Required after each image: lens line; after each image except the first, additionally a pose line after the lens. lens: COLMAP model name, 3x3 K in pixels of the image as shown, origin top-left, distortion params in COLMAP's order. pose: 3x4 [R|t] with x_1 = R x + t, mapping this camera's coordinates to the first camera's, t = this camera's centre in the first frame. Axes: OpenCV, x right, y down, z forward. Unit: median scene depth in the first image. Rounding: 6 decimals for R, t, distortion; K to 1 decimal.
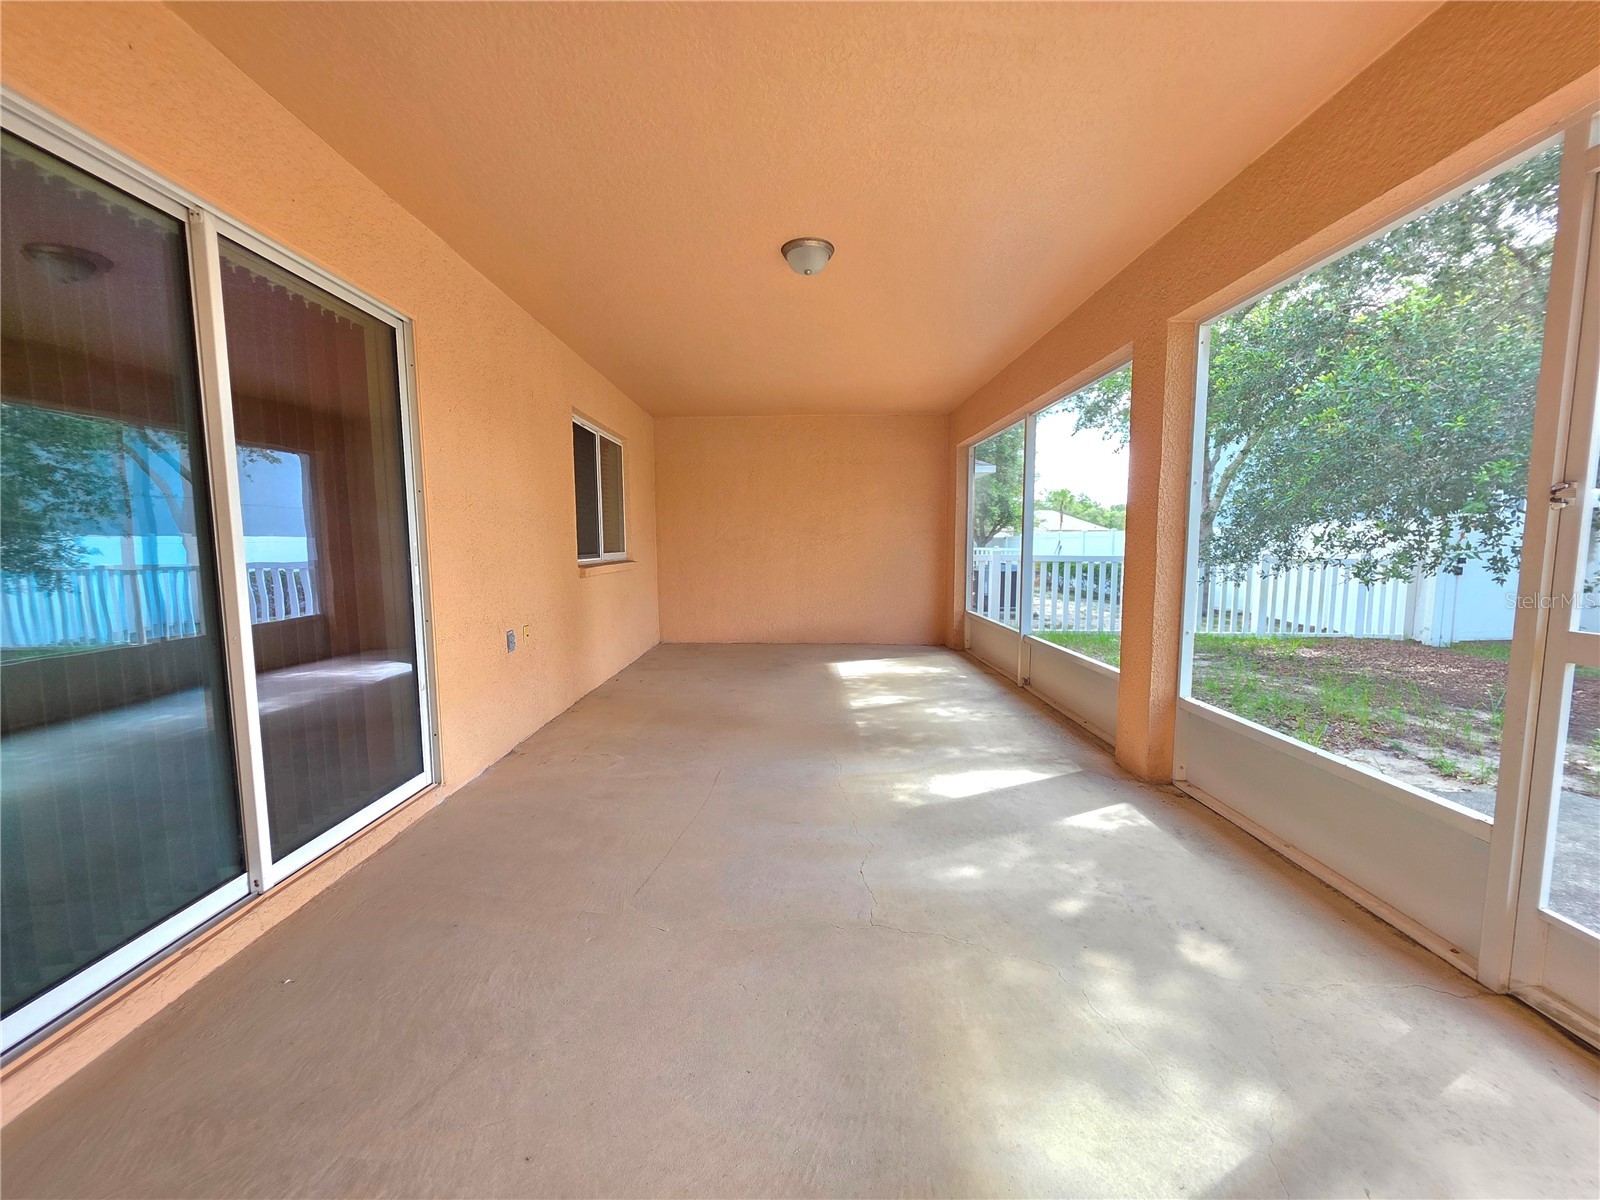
lens RADIAL K [[644.9, 0, 797.7], [0, 644.9, 601.5], [0, 0, 1]] dist [0.001739, 0.000132]
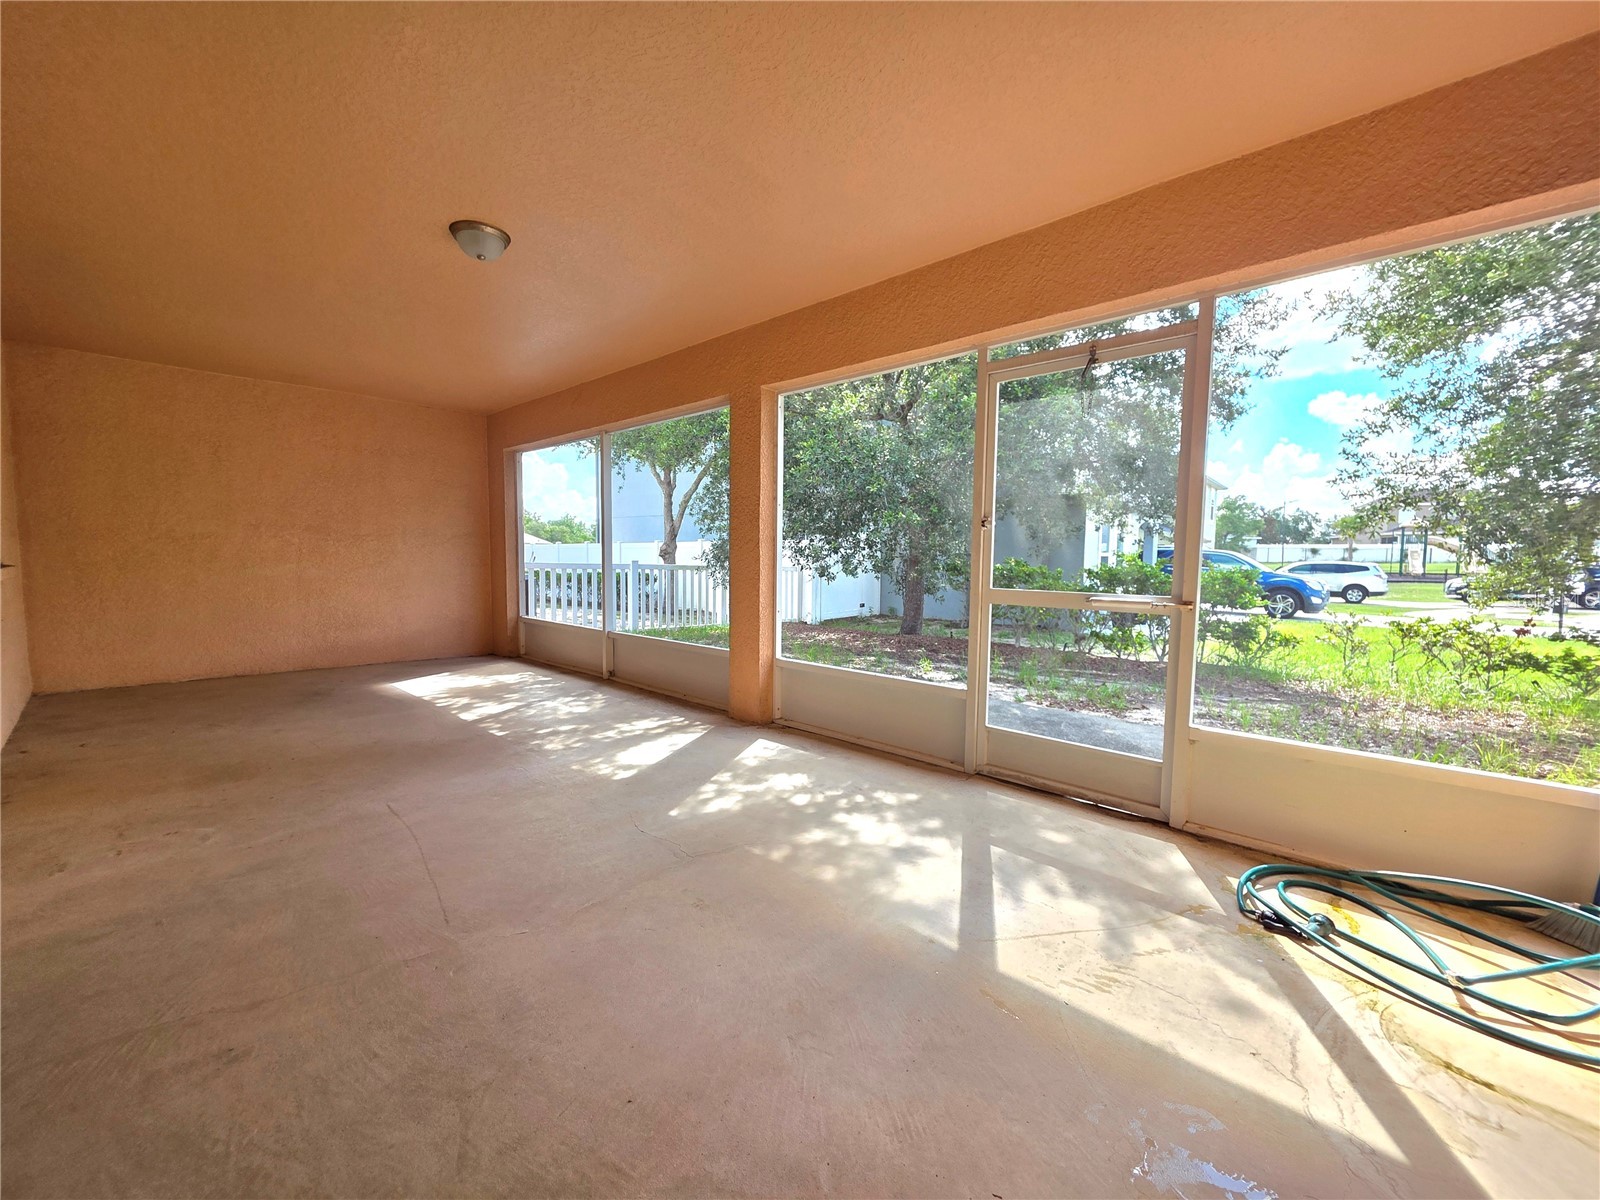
lens RADIAL K [[644.9, 0, 797.7], [0, 644.9, 601.5], [0, 0, 1]] dist [0.001739, 0.000132]
pose [[0.676147, -0.038828, 0.735743, -0.350685], [0.053787, 0.998547, 0.003267, 0.021483], [-0.734801, 0.037365, 0.677253, 0.019723]]
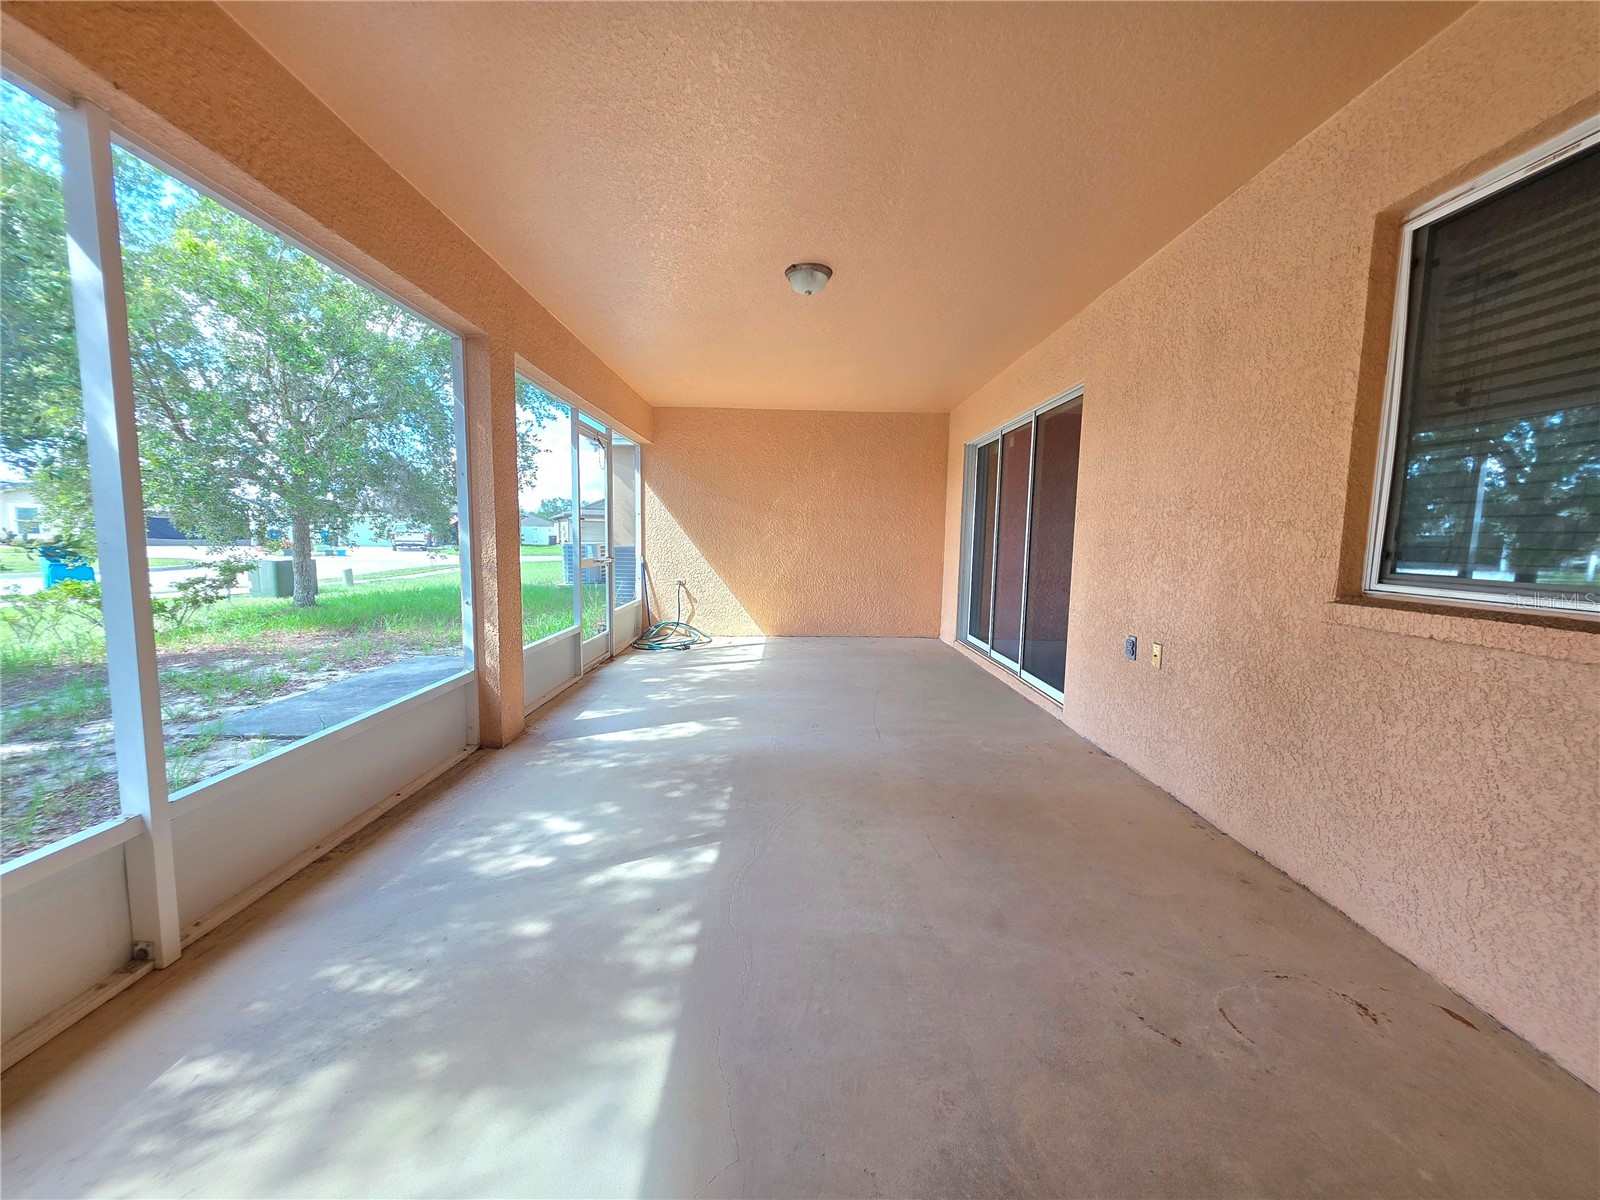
lens RADIAL K [[644.9, 0, 797.7], [0, 644.9, 601.5], [0, 0, 1]] dist [0.001739, 0.000132]
pose [[-0.999582, -0.007561, -0.027912, 0.053976], [-0.012812, 0.981102, 0.193068, -0.179638], [0.025925, 0.193344, -0.980788, 1.950106]]
